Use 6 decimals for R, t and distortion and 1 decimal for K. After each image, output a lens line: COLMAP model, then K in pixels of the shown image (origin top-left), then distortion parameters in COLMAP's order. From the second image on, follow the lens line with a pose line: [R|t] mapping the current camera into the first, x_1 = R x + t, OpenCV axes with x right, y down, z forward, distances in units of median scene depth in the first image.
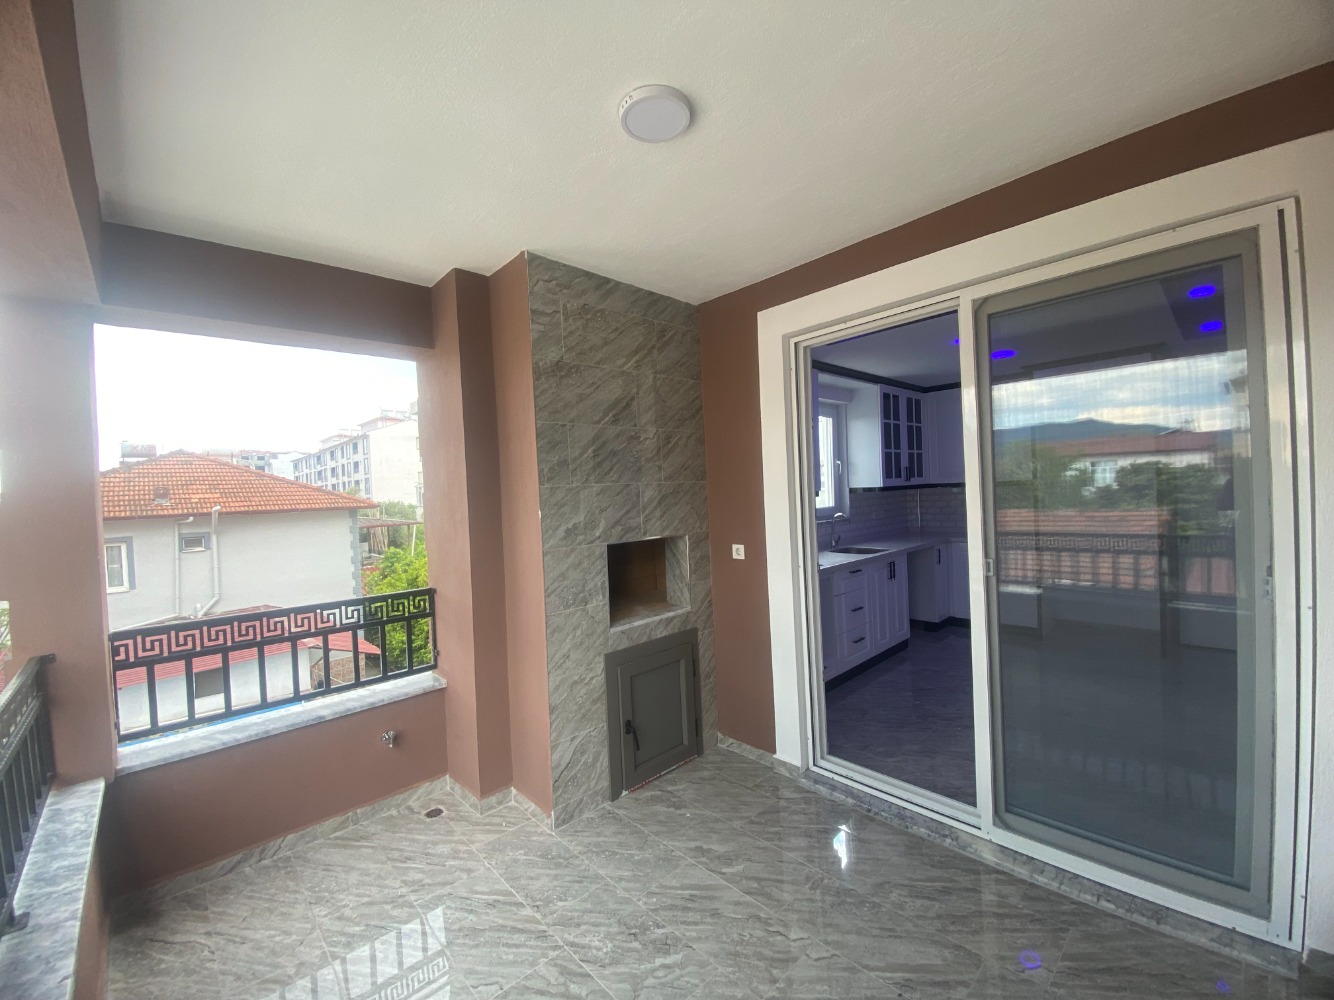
lens RADIAL K [[547.1, 0, 658.2], [0, 547.1, 506.3], [0, 0, 1]] dist [-0.029047, -0.002079]
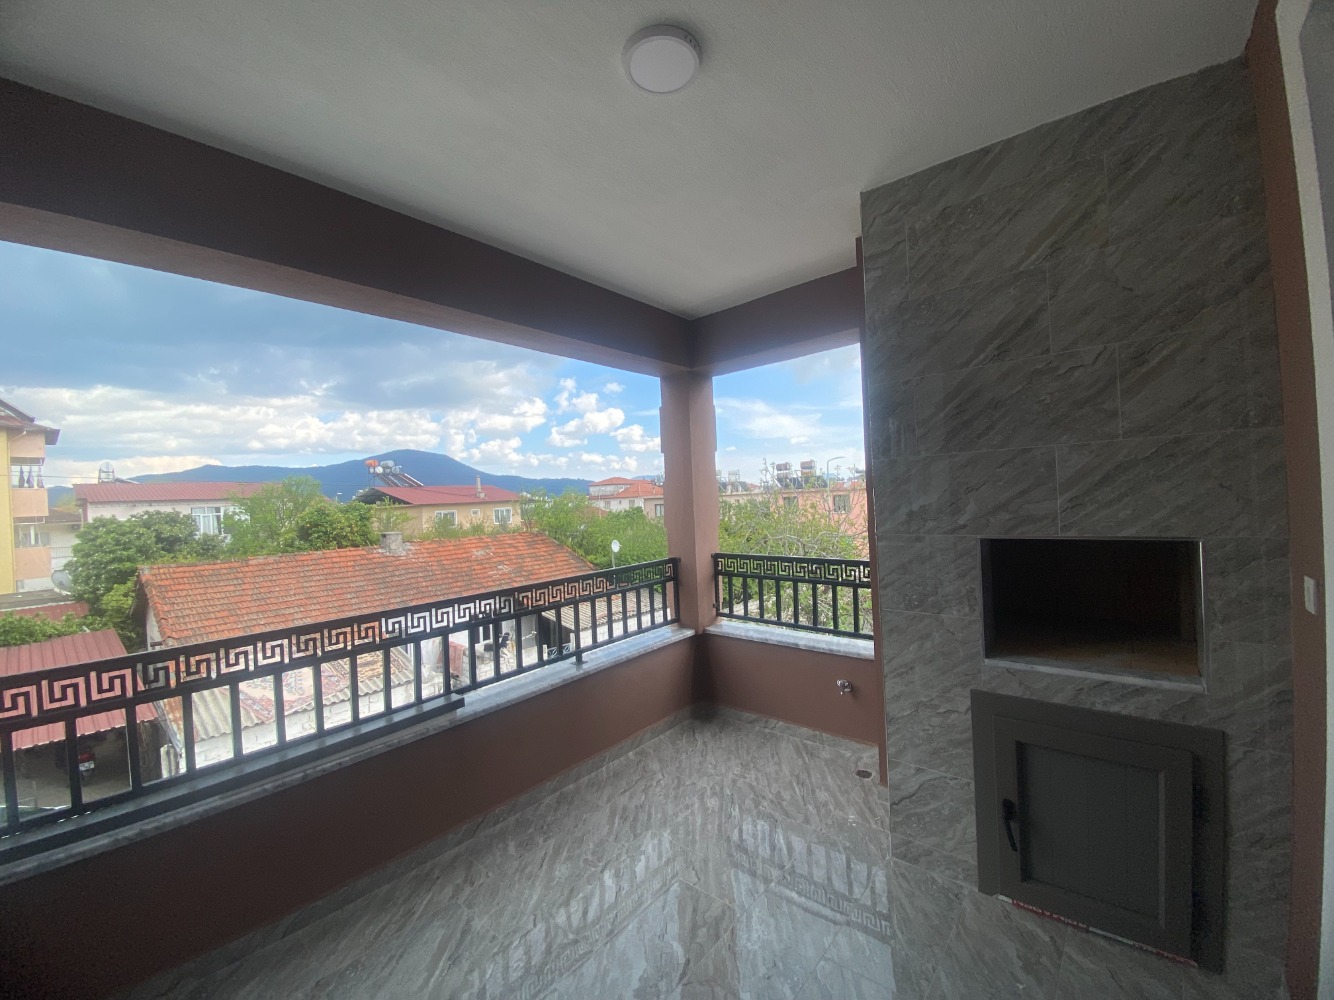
lens RADIAL K [[547.1, 0, 657.9], [0, 547.1, 500.5], [0, 0, 1]] dist [-0.029047, -0.002079]
pose [[0.073420, 0.053782, -0.995850, 0.571728], [0.025957, 0.998104, 0.055818, -0.027418], [0.996963, -0.029947, 0.071884, 0.546211]]
